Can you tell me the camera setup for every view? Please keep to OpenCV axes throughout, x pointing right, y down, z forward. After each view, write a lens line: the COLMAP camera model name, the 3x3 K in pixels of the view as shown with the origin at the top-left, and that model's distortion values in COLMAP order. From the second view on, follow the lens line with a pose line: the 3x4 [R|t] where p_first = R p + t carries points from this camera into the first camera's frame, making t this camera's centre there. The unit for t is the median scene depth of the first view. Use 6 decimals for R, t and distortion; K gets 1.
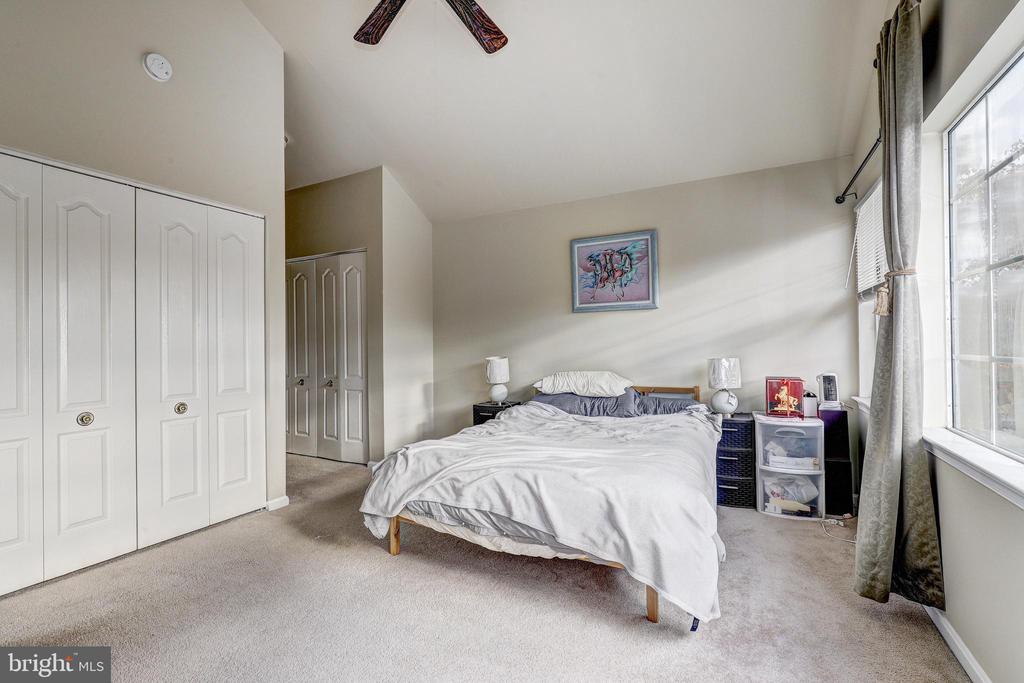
lens RADIAL K [[463.2, 0, 510.7], [0, 463.2, 337.3], [0, 0, 1]] dist [0.003288, -0.001186]
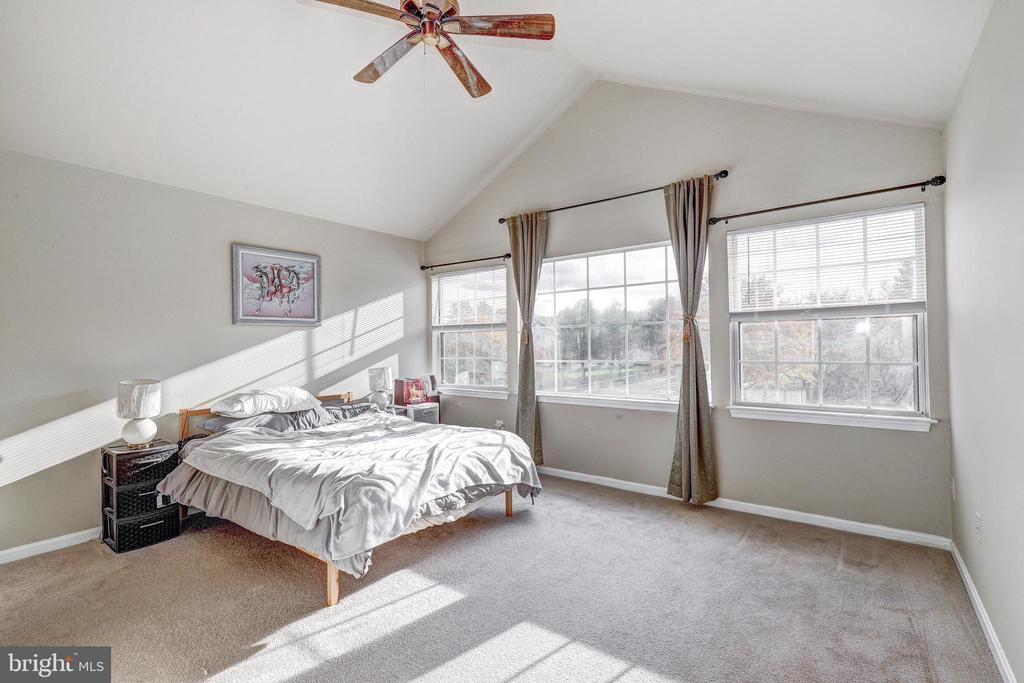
lens RADIAL K [[463.2, 0, 502.0], [0, 463.2, 351.6], [0, 0, 1]] dist [0.003288, -0.001186]
pose [[0.183132, -0.006130, 0.983069, -0.697207], [-0.001121, 0.999979, 0.006444, -0.008469], [-0.983088, -0.002282, 0.183121, 0.350690]]
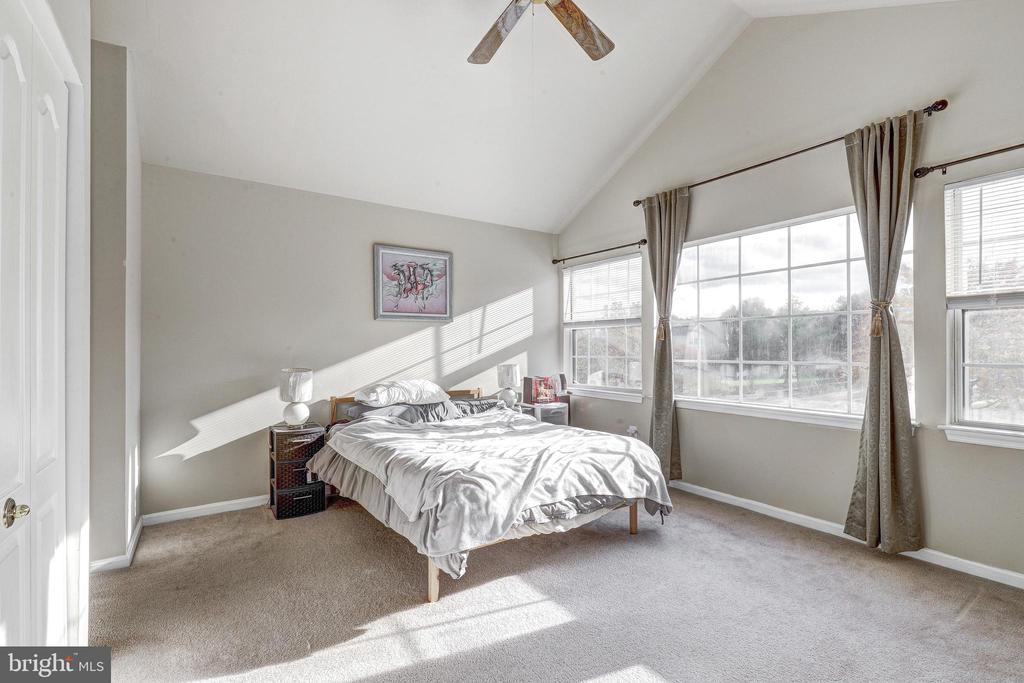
lens RADIAL K [[463.2, 0, 509.3], [0, 463.2, 354.2], [0, 0, 1]] dist [0.003288, -0.001186]
pose [[0.474286, 0.001375, 0.880370, -0.617127], [-0.017837, 0.999809, 0.008048, 0.005296], [-0.880190, -0.019520, 0.474219, 0.319054]]
